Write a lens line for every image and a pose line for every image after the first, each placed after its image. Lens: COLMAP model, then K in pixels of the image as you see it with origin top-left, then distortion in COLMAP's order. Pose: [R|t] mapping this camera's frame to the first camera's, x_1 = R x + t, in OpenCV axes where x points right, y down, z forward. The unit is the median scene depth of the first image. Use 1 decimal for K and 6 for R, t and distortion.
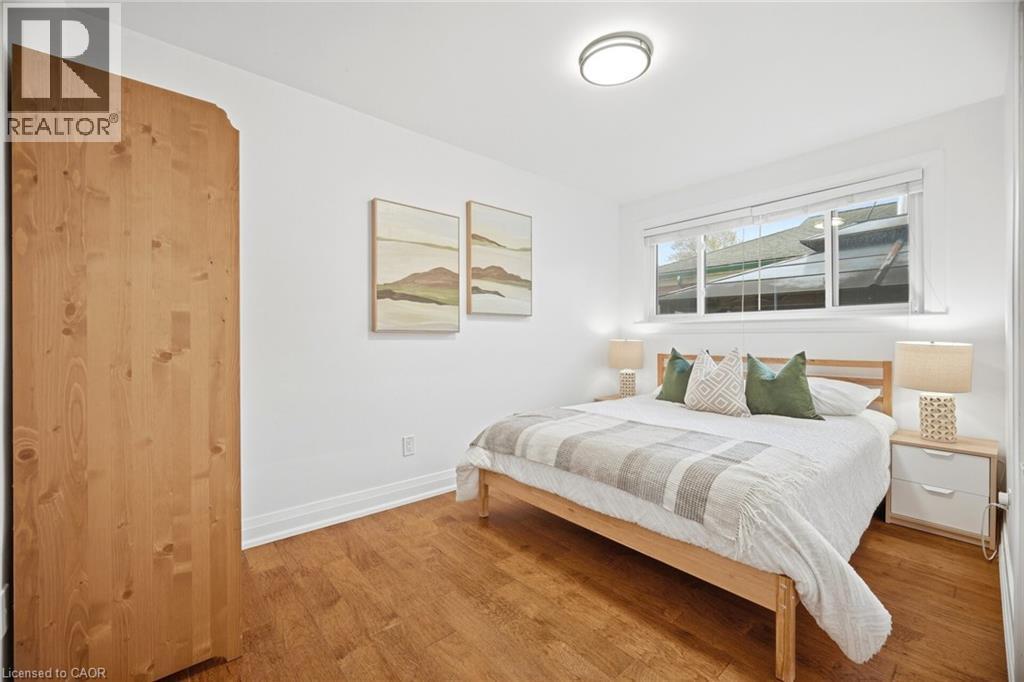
lens RADIAL K [[412.1, 0, 505.8], [0, 412.1, 338.6], [0, 0, 1]] dist [-0.007025, -0.000024]
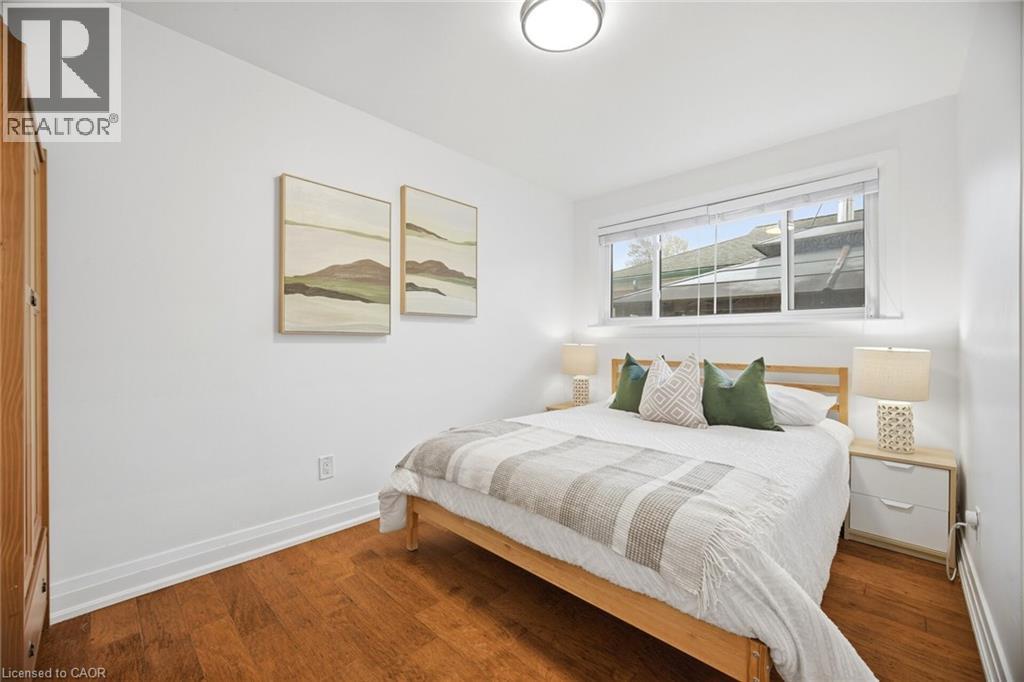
lens RADIAL K [[412.1, 0, 505.8], [0, 412.1, 338.6], [0, 0, 1]] dist [-0.007025, -0.000024]
pose [[0.995558, 0.005900, 0.093966, 0.060807], [-0.005171, 0.999955, -0.007995, -0.001123], [-0.094009, 0.007474, 0.995543, 0.133270]]
